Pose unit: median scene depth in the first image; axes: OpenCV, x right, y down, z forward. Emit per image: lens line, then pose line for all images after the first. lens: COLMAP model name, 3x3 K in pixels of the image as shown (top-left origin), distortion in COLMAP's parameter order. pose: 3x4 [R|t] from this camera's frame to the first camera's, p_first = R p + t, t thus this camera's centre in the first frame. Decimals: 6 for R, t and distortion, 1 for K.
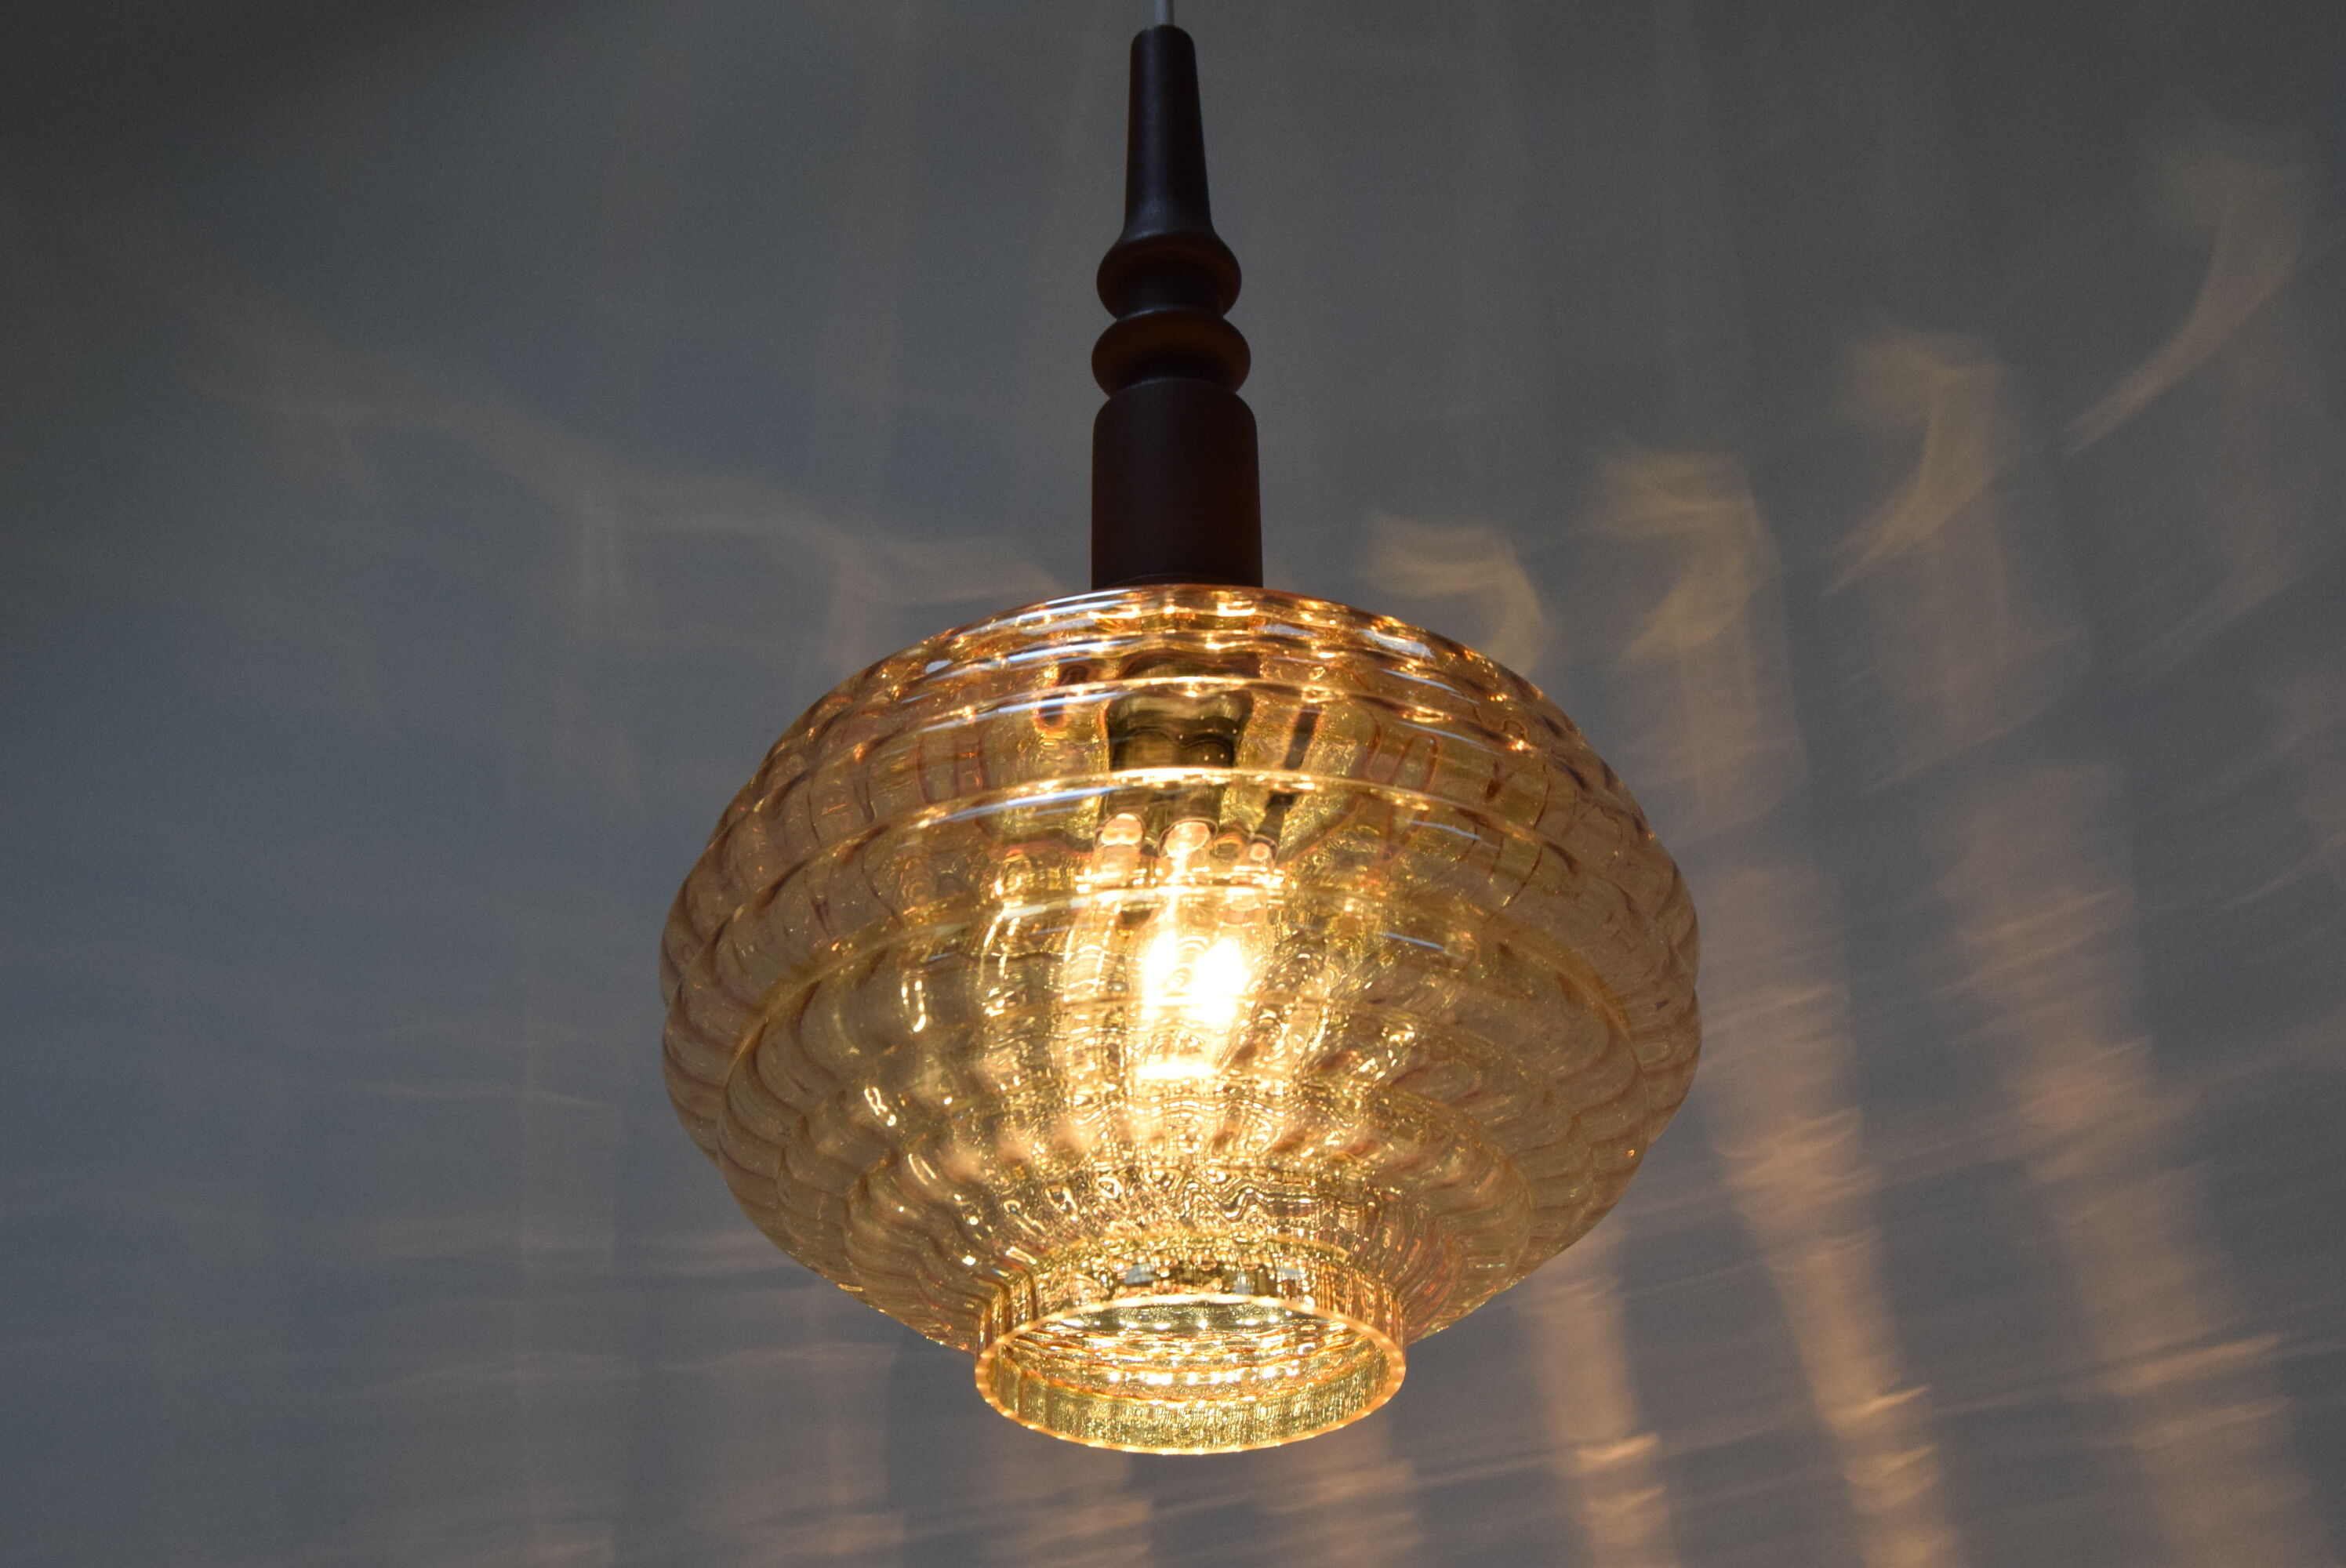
lens RADIAL K [[3013.5, 0, 1160.2], [0, 3013.5, 790.5], [0, 0, 1]] dist [-0.045134, 0.000000]
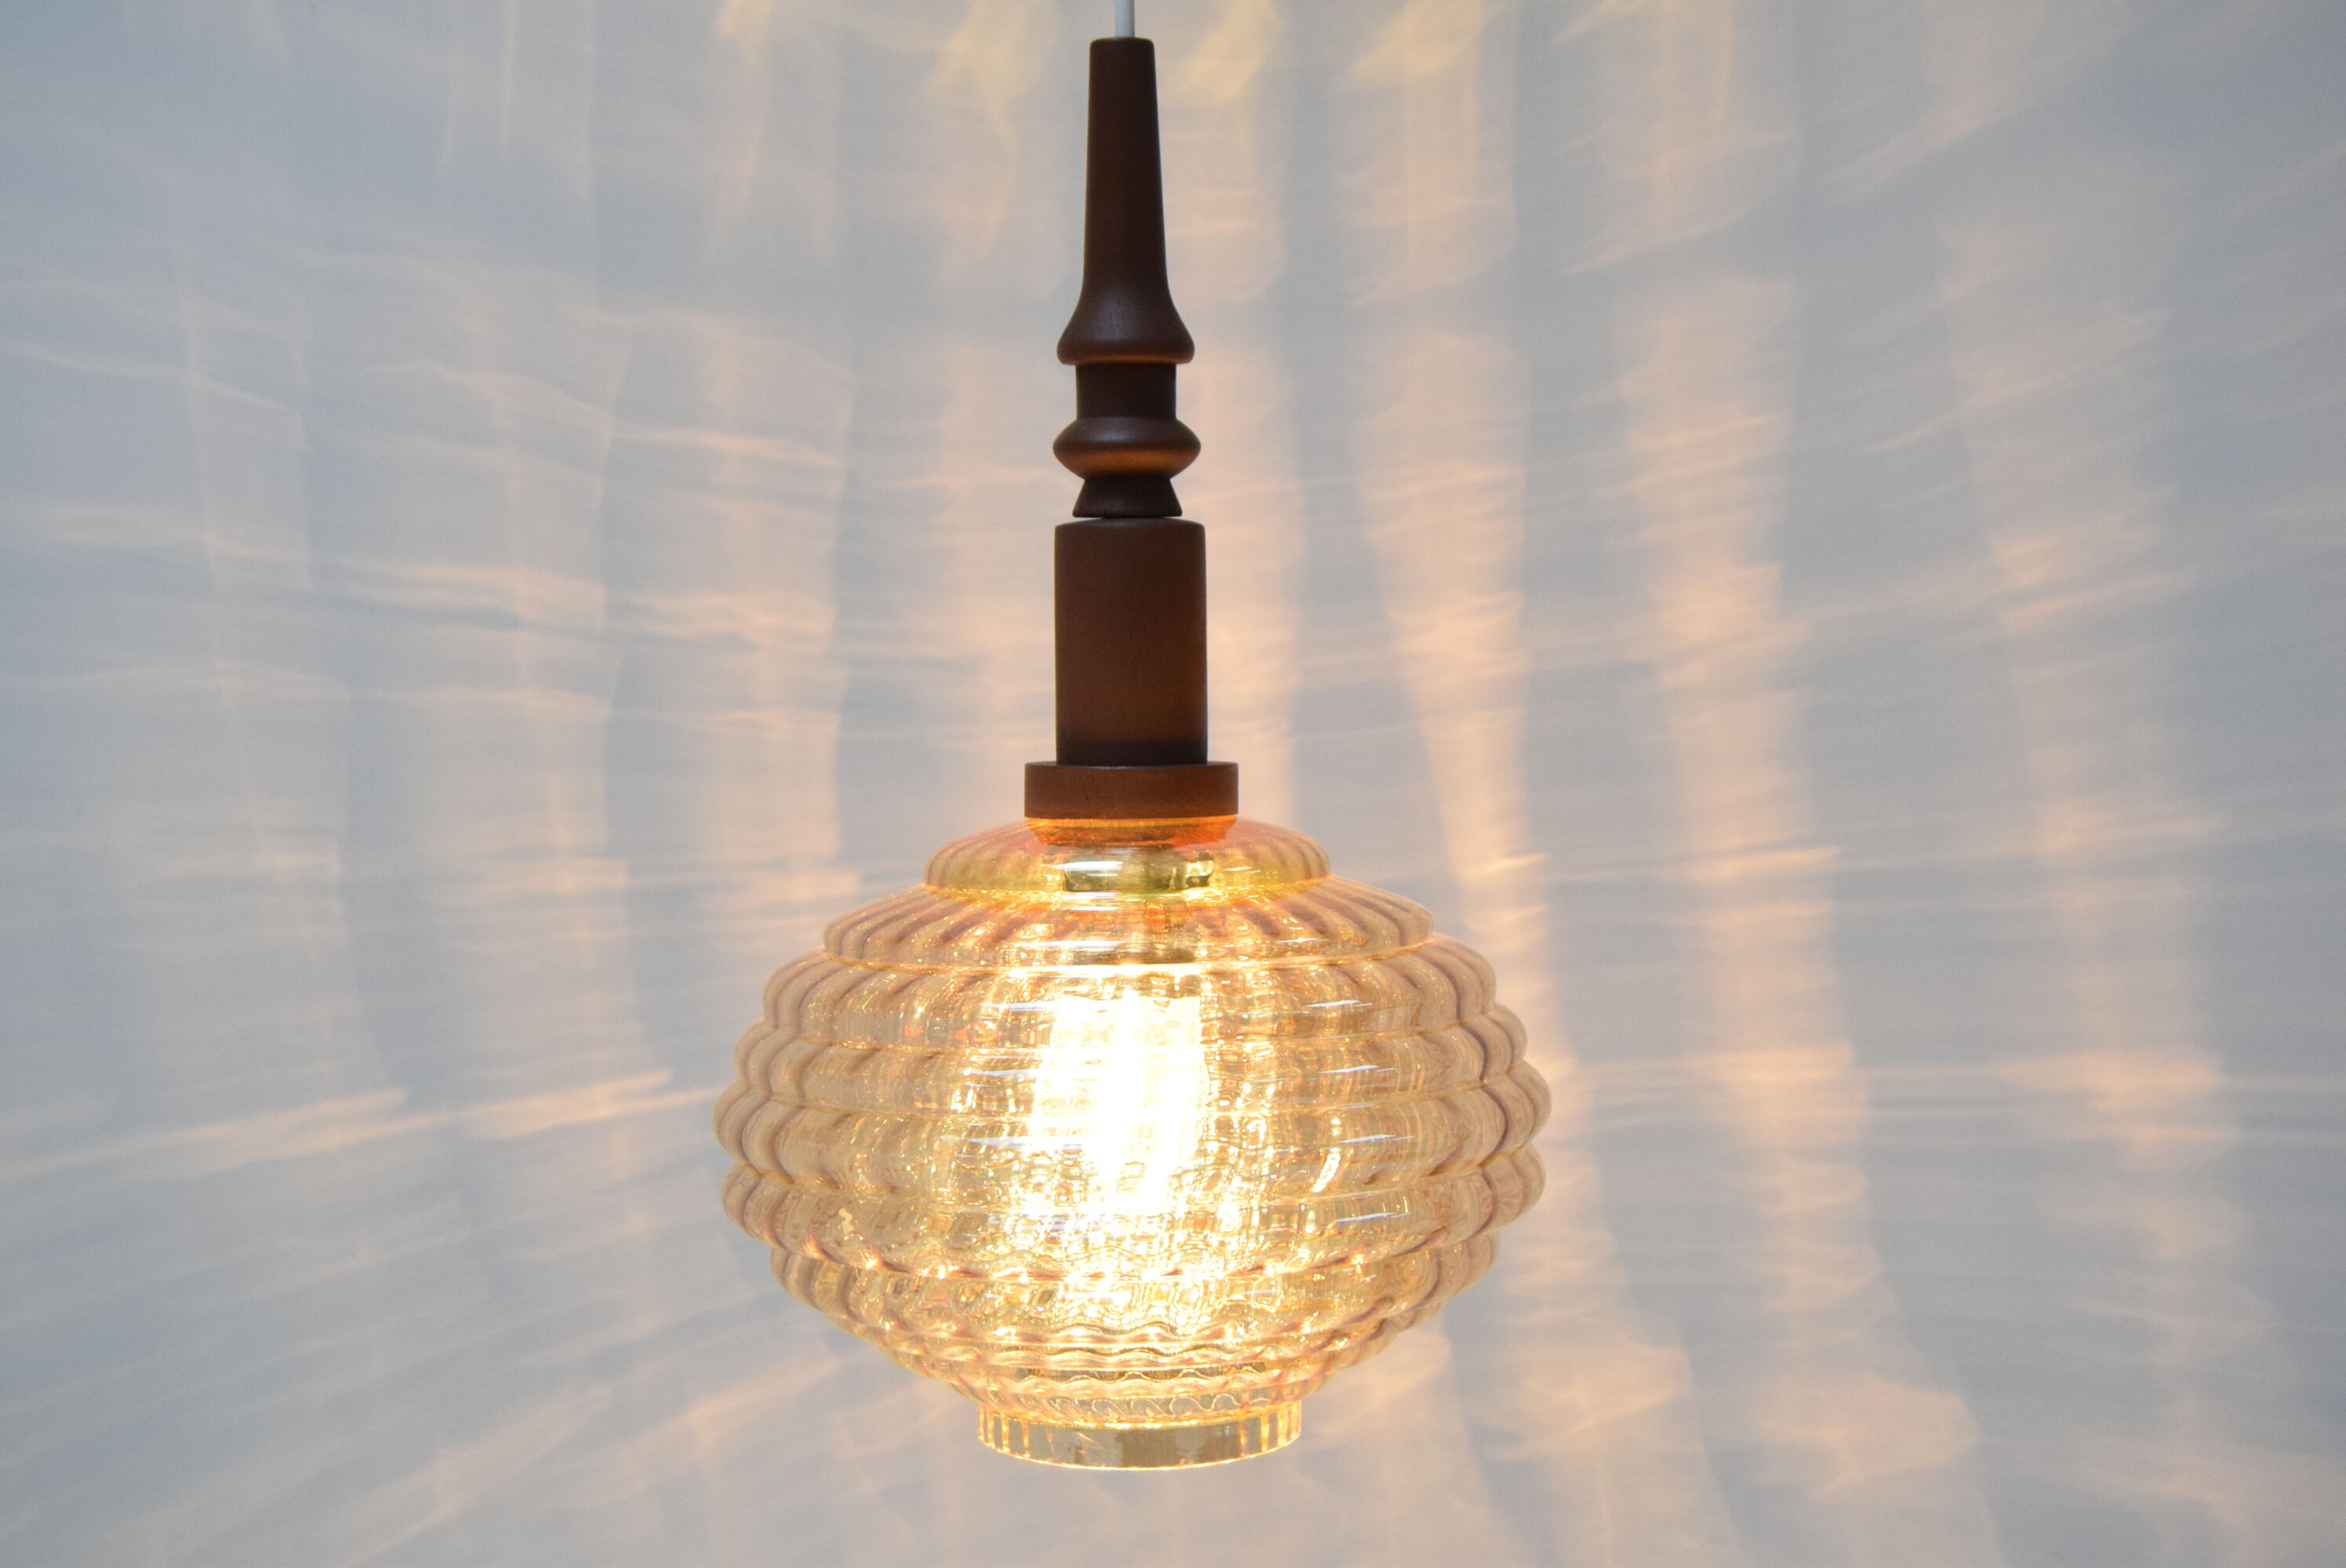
lens RADIAL K [[3431.0, 0, 1161.5], [0, 3431.0, 770.3], [0, 0, 1]] dist [-0.057004, 0.000000]
pose [[0.970946, -0.015610, 0.238788, -0.202385], [-0.123551, 0.821879, 0.556103, -0.532906], [-0.204936, -0.569448, 0.796072, -0.024145]]
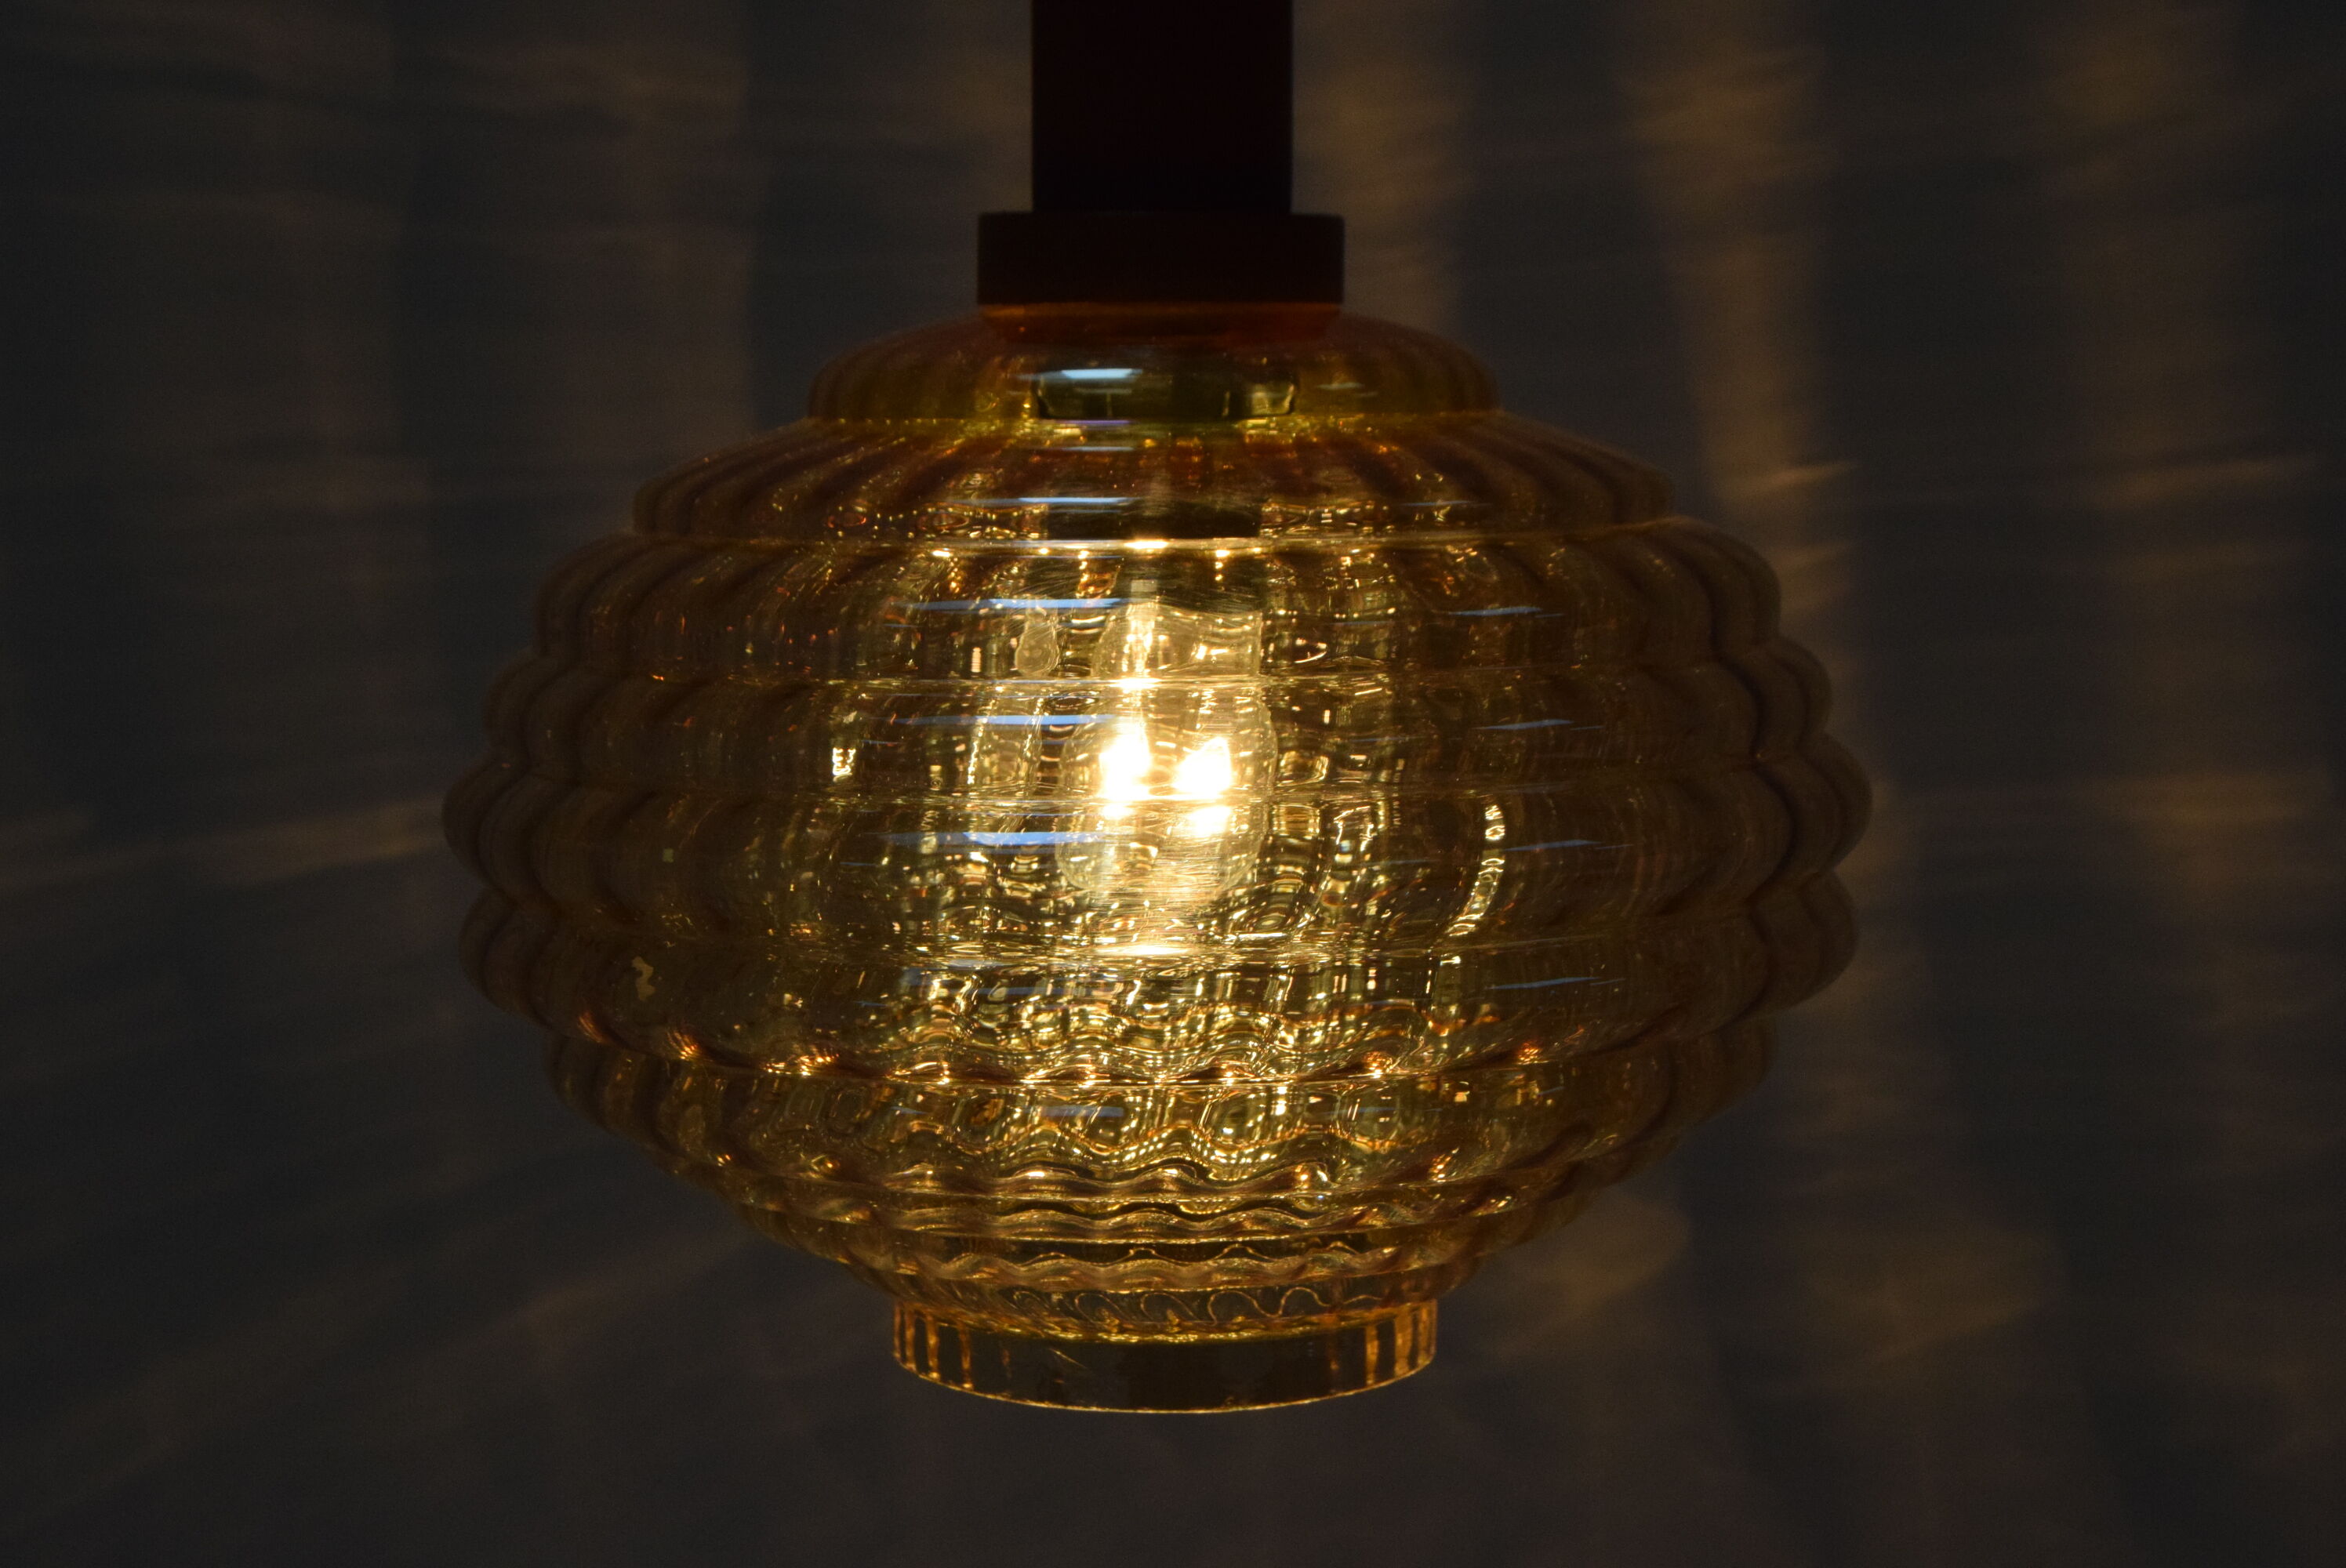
lens RADIAL K [[4456.1, 0, 1179.8], [0, 4456.1, 802.9], [0, 0, 1]] dist [-0.012709, 0.000000]
pose [[0.978461, -0.019274, 0.205528, -0.134956], [-0.114039, 0.779447, 0.616002, -0.385059], [-0.172071, -0.626172, 0.760460, 0.117361]]
